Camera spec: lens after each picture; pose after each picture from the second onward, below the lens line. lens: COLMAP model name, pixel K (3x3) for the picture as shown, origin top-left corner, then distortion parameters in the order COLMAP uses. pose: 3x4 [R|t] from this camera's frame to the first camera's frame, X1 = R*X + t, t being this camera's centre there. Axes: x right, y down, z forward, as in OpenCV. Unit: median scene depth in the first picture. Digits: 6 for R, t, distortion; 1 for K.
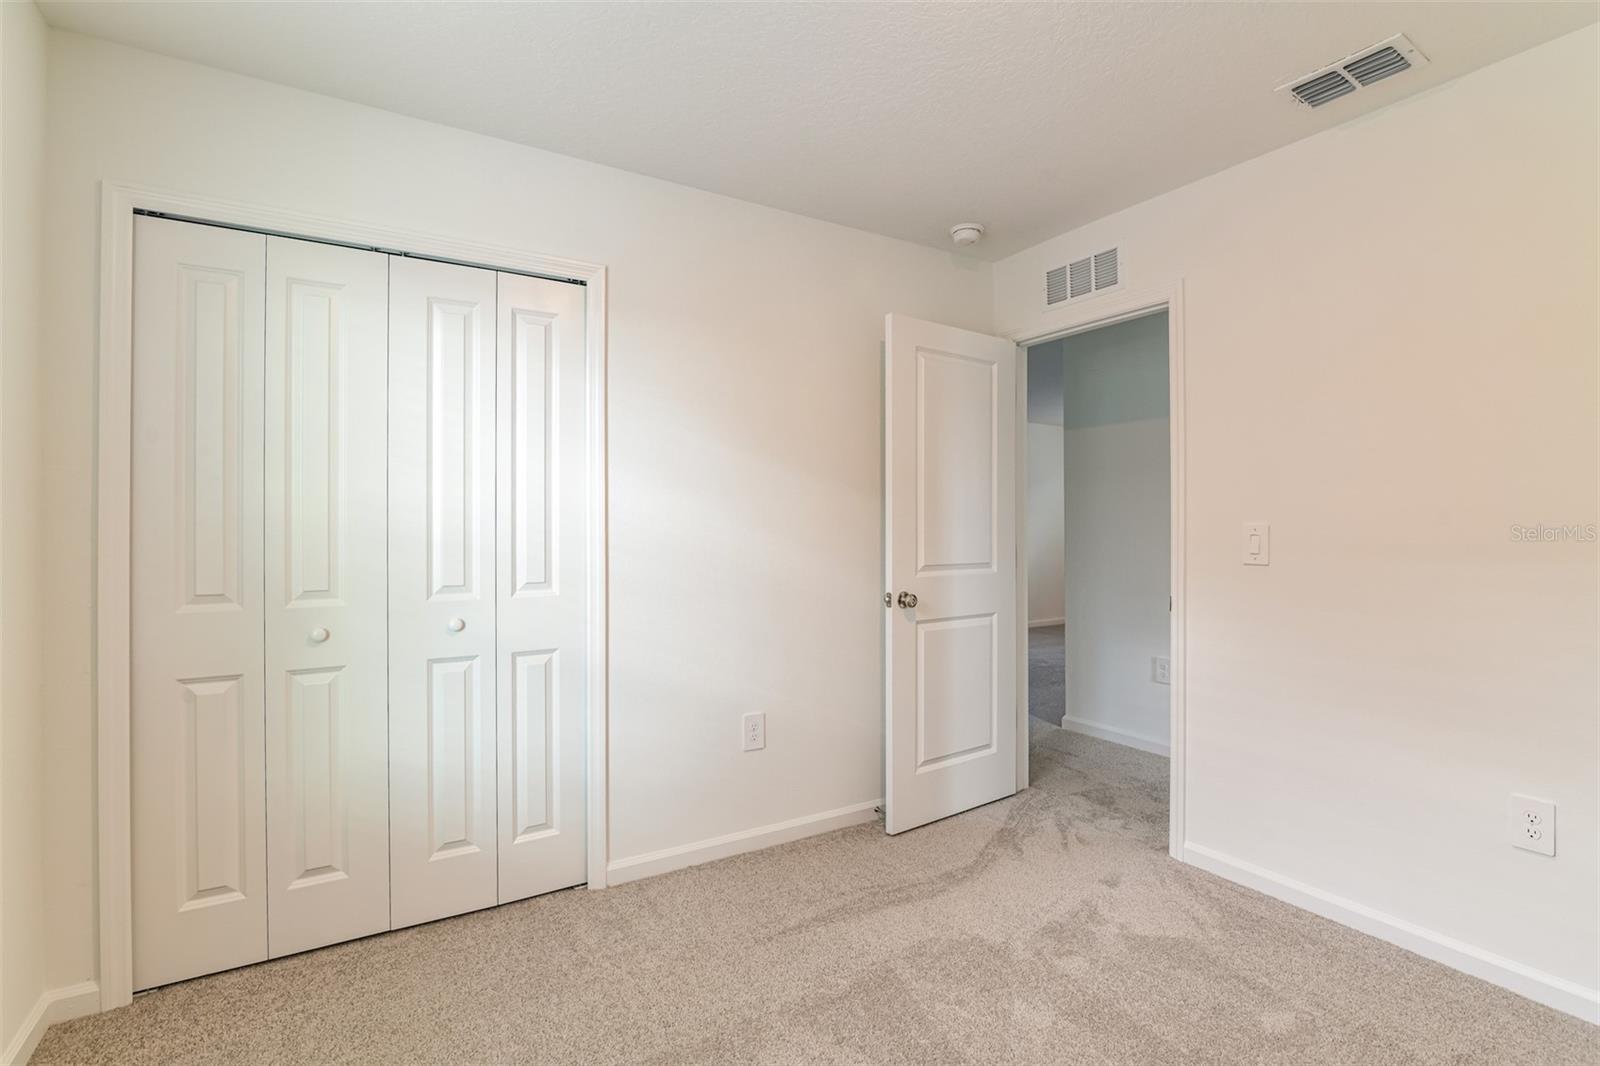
lens RADIAL K [[747.3, 0, 766.3], [0, 747.3, 523.4], [0, 0, 1]] dist [0.000495, 0.000804]
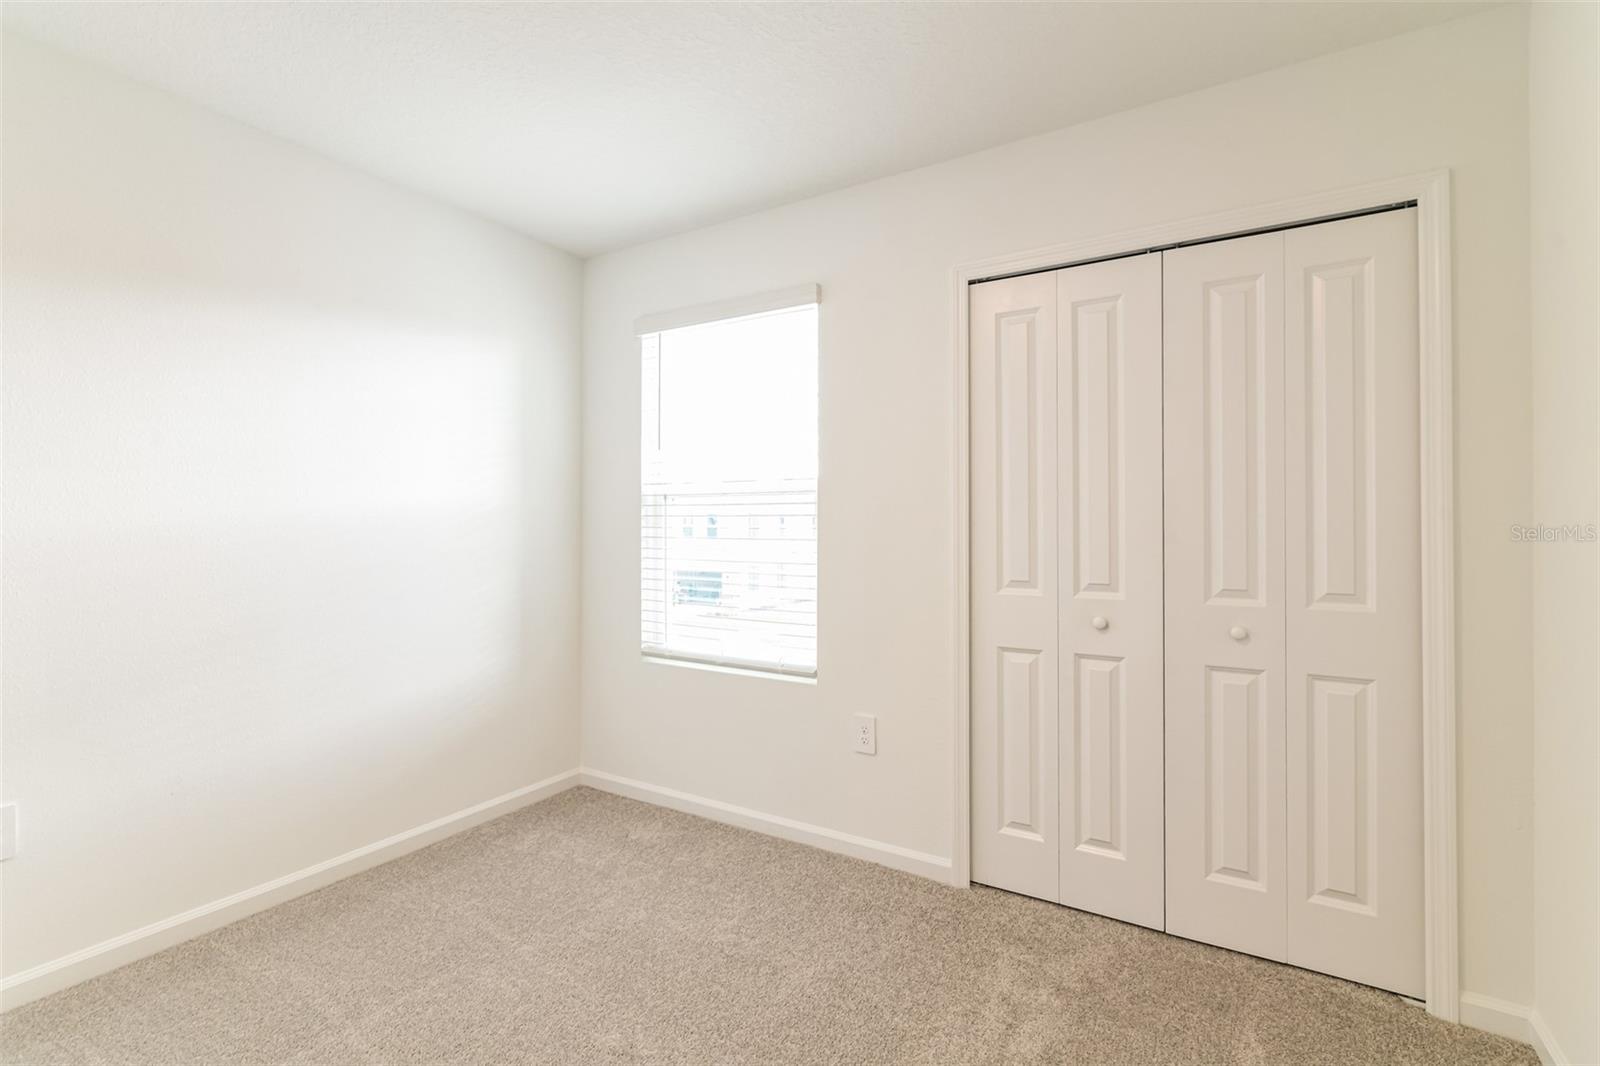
lens RADIAL K [[747.3, 0, 766.3], [0, 747.3, 523.4], [0, 0, 1]] dist [0.000495, 0.000804]
pose [[0.460737, 0.000742, -0.887536, 0.139171], [0.001483, 0.999998, 0.001606, 0.000029], [0.887535, -0.002057, 0.460735, 0.076747]]
